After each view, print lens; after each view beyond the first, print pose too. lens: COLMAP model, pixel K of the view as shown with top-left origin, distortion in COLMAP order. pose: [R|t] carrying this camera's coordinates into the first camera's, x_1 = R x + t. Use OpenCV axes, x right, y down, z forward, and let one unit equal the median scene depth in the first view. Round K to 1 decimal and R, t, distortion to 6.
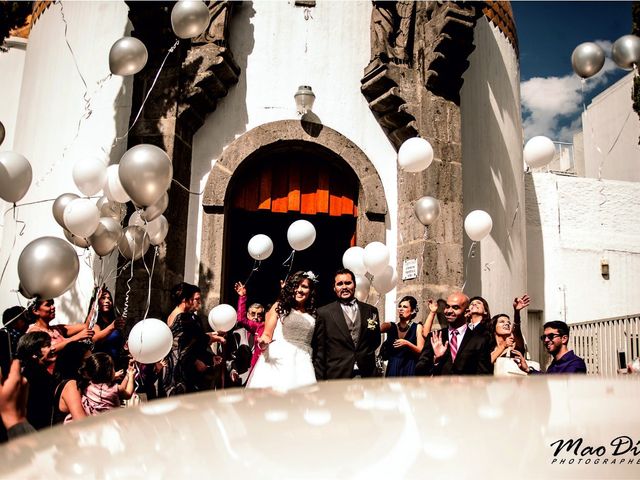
lens RADIAL K [[757.7, 0, 320.0], [0, 757.7, 240.0], [0, 0, 1]] dist [-0.178877, -0.010695]
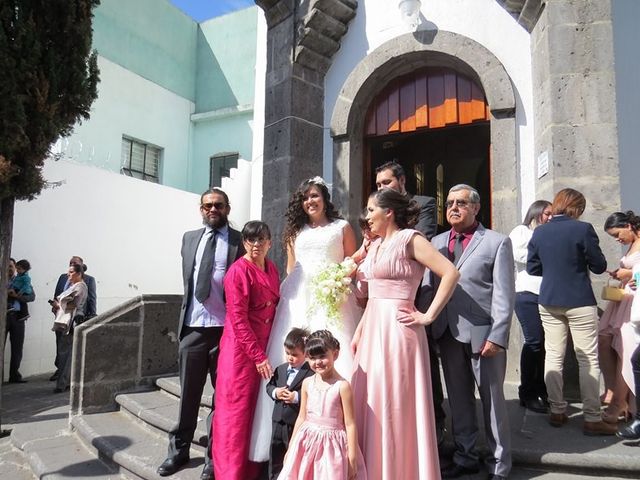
lens RADIAL K [[458.5, 0, 320.0], [0, 458.5, 240.0], [0, 0, 1]] dist [-0.014817, -0.004331]
pose [[0.804157, -0.066935, -0.590636, 0.209948], [0.111175, 0.993042, 0.038828, 0.073665], [0.583928, -0.096888, 0.806003, 0.422098]]
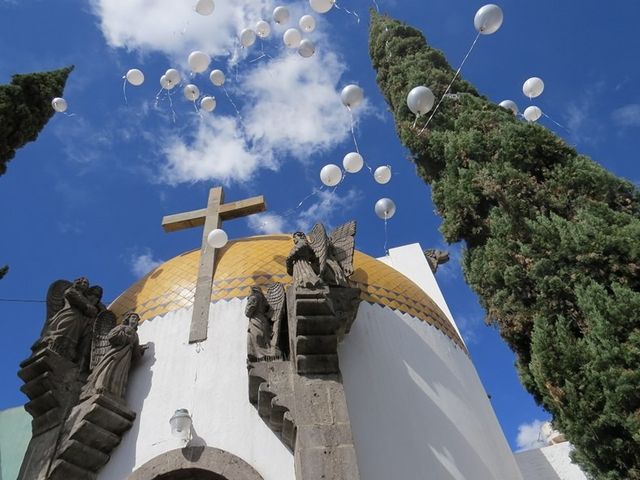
lens RADIAL K [[458.5, 0, 320.0], [0, 458.5, 240.0], [0, 0, 1]] dist [-0.014817, -0.004331]
pose [[0.925209, -0.355893, -0.131635, 0.306895], [0.195796, 0.744908, -0.637789, 0.049705], [0.325041, 0.564315, 0.758879, 0.463083]]
